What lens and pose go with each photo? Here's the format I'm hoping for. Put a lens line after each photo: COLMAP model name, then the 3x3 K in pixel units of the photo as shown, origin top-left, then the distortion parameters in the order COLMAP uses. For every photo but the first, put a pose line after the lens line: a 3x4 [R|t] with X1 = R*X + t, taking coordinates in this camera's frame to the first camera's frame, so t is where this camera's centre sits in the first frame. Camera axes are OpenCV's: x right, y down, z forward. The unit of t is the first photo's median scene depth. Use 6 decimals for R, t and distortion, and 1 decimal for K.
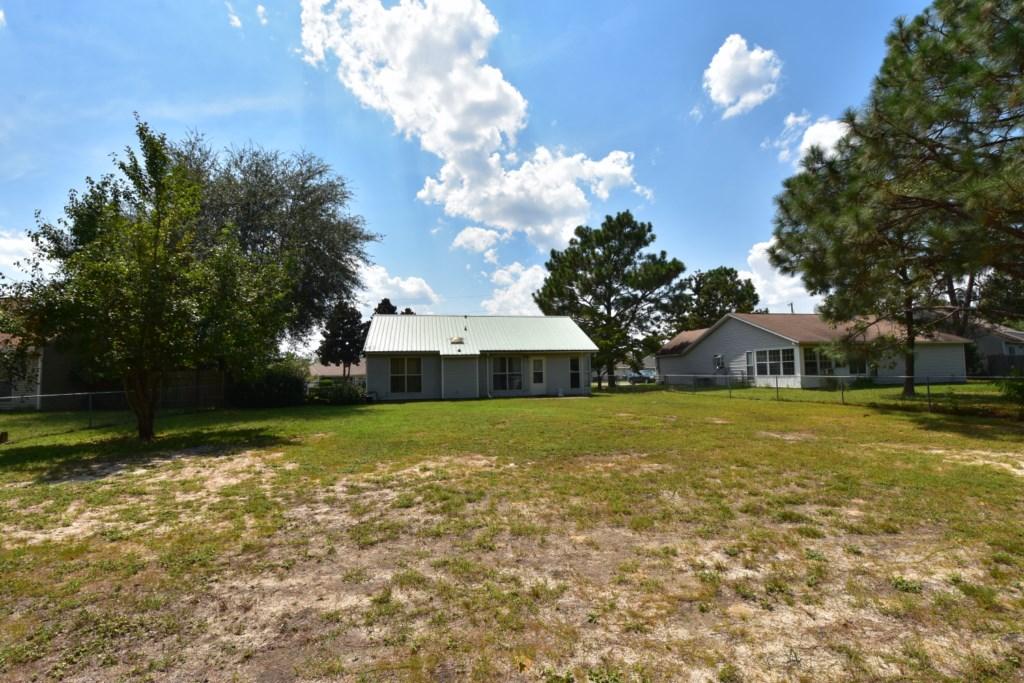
lens RADIAL K [[446.6, 0, 511.7], [0, 446.6, 349.6], [0, 0, 1]] dist [0.016564, -0.022754]
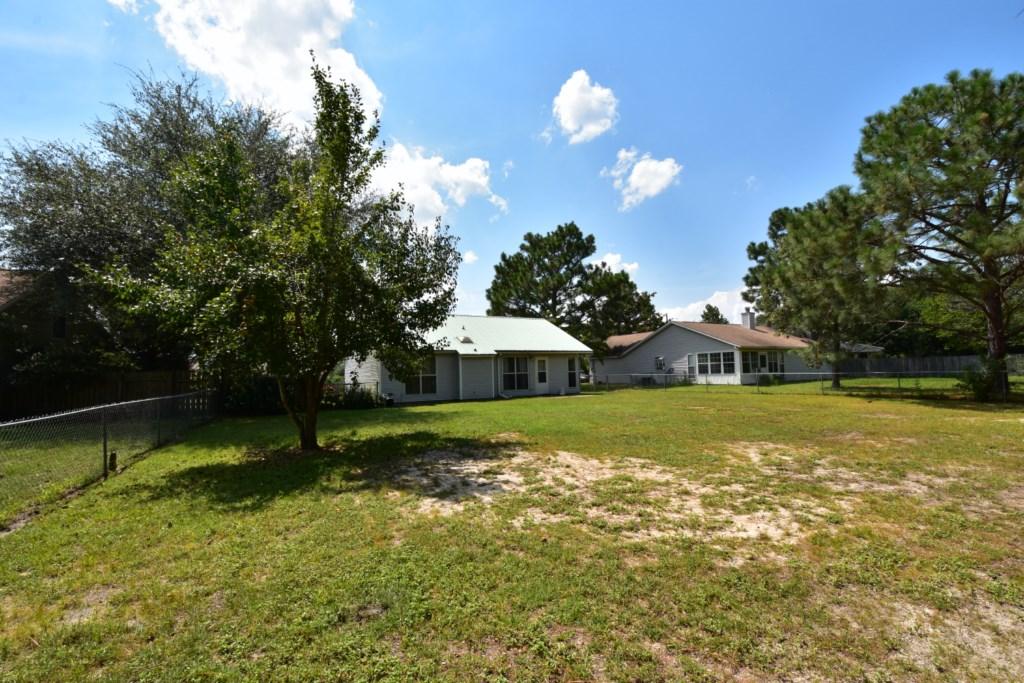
lens RADIAL K [[448.6, 0, 514.3], [0, 448.6, 351.1], [0, 0, 1]] dist [0.001004, -0.008059]
pose [[0.948377, 0.010376, 0.316976, -0.307078], [-0.009010, 0.999943, -0.005776, 0.008005], [-0.317018, 0.002622, 0.948416, 0.037270]]
